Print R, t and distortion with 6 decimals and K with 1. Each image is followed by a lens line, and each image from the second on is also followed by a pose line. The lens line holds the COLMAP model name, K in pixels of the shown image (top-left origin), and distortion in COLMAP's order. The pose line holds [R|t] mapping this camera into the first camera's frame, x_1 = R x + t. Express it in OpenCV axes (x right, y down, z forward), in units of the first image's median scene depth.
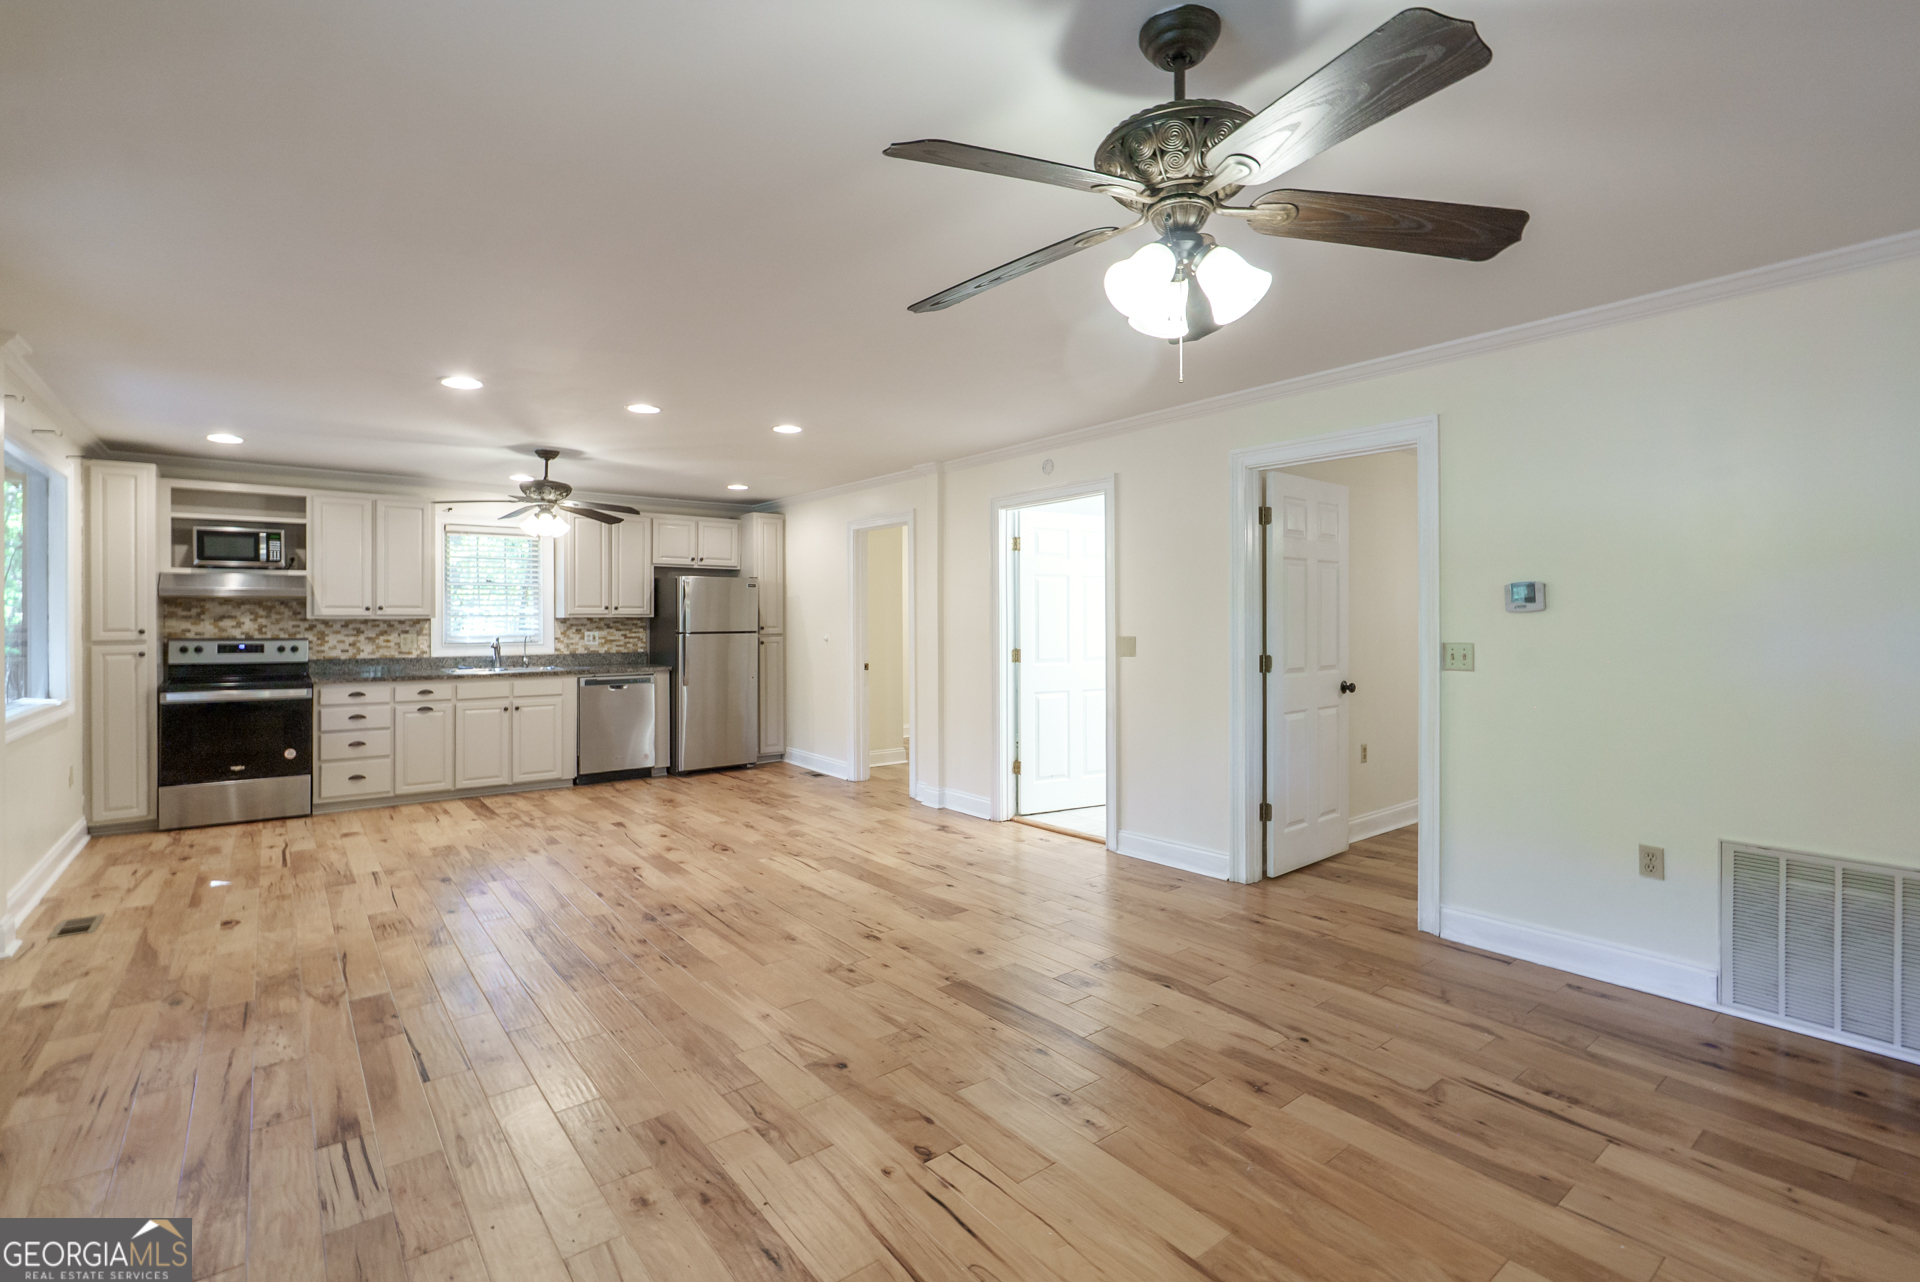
lens RADIAL K [[879.1, 0, 973.7], [0, 879.1, 607.7], [0, 0, 1]] dist [-0.002299, 0.000876]
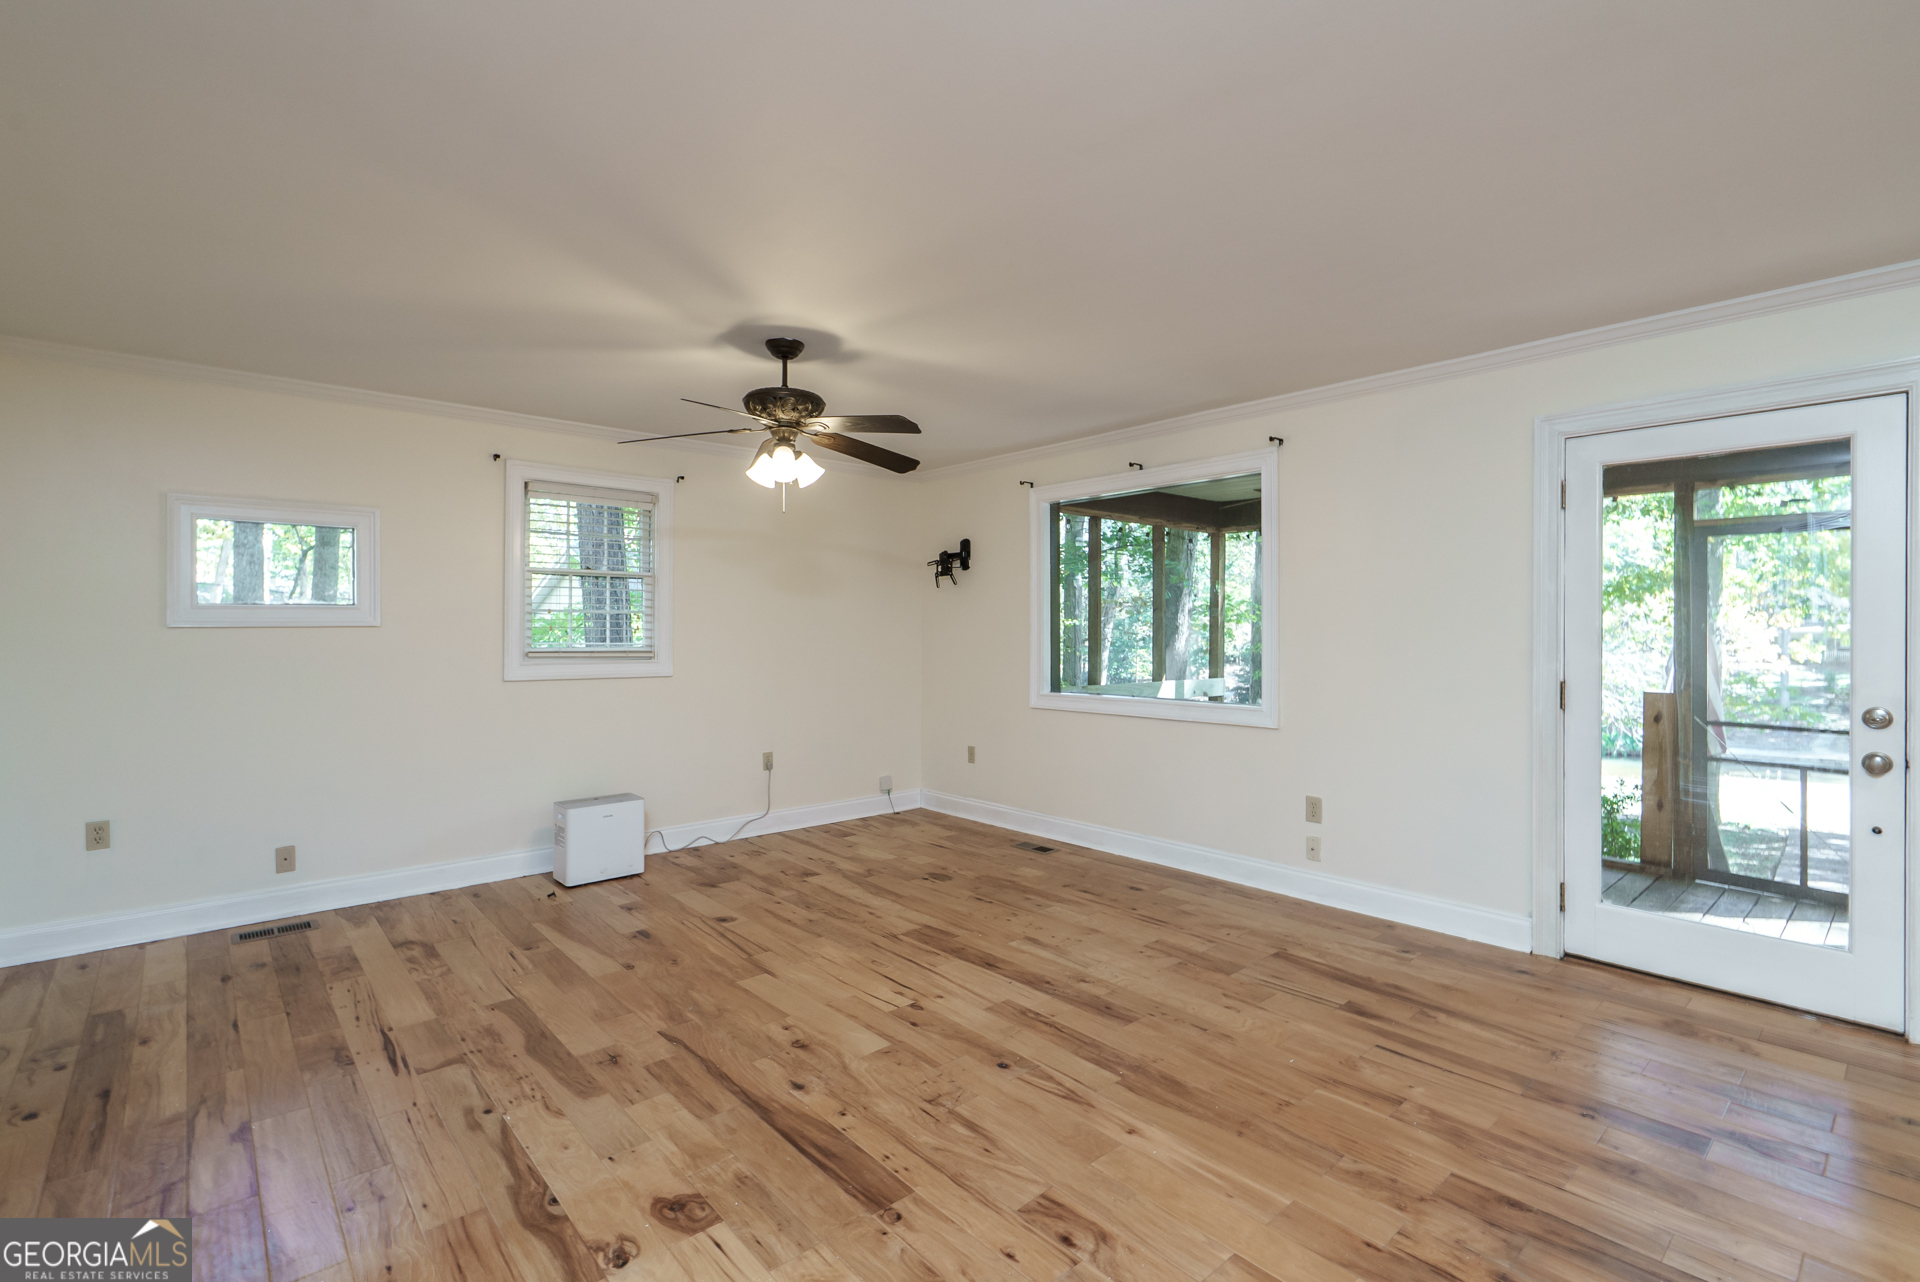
lens RADIAL K [[879.1, 0, 973.7], [0, 879.1, 607.7], [0, 0, 1]] dist [-0.002299, 0.000876]
pose [[-0.998675, 0.005874, -0.051123, -0.060391], [0.007705, 0.999333, -0.035693, 0.025933], [0.050880, -0.036040, -0.998054, 1.819715]]
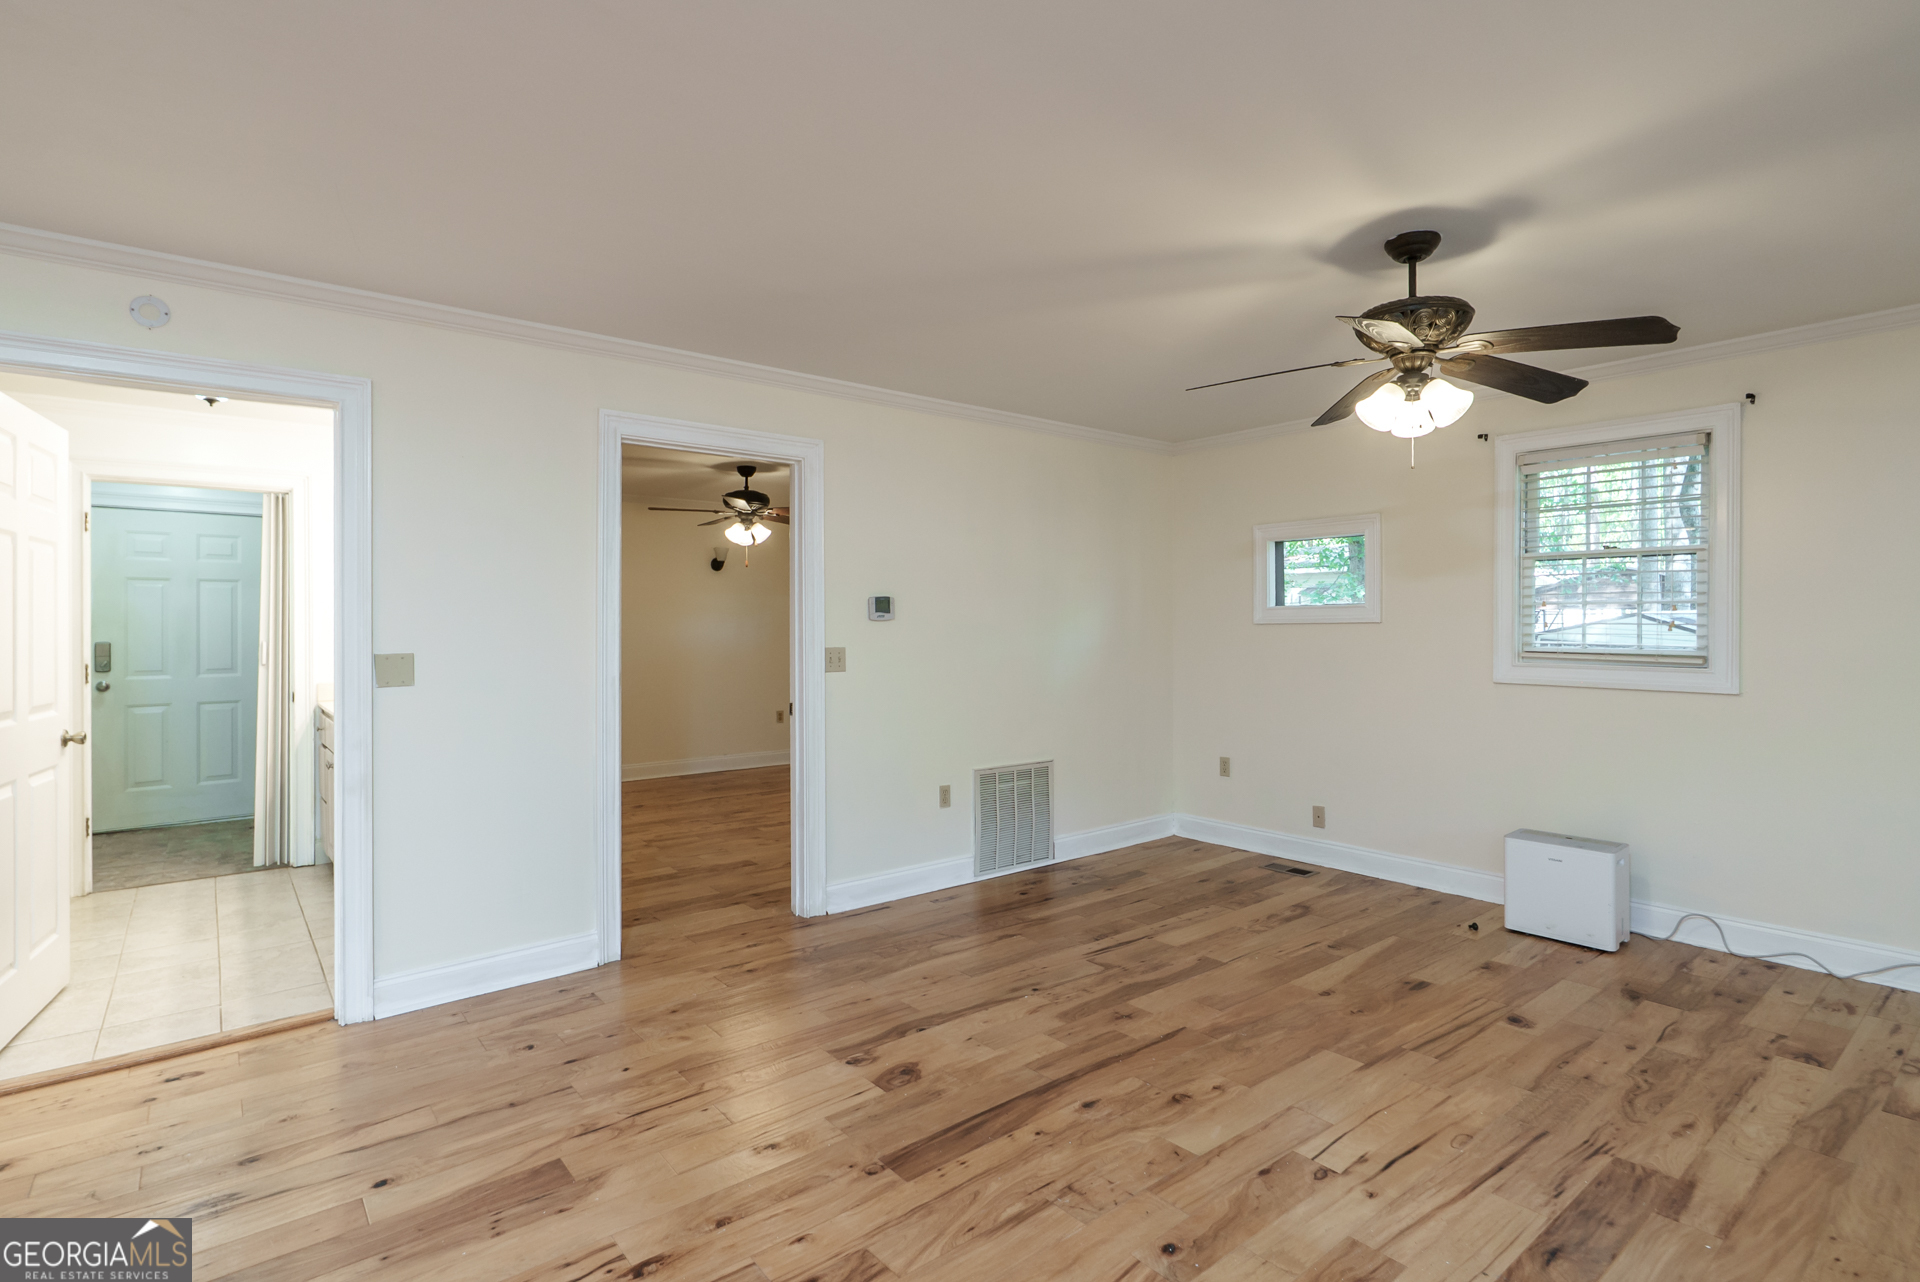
lens RADIAL K [[935.0, 0, 959.1], [0, 935.0, 612.0], [0, 0, 1]] dist [-0.003459, -0.000506]
pose [[-0.002488, 0.022815, 0.999737, -0.819164], [-0.010698, 0.999682, -0.022840, 0.024339], [-0.999940, -0.010752, -0.002243, 1.054671]]
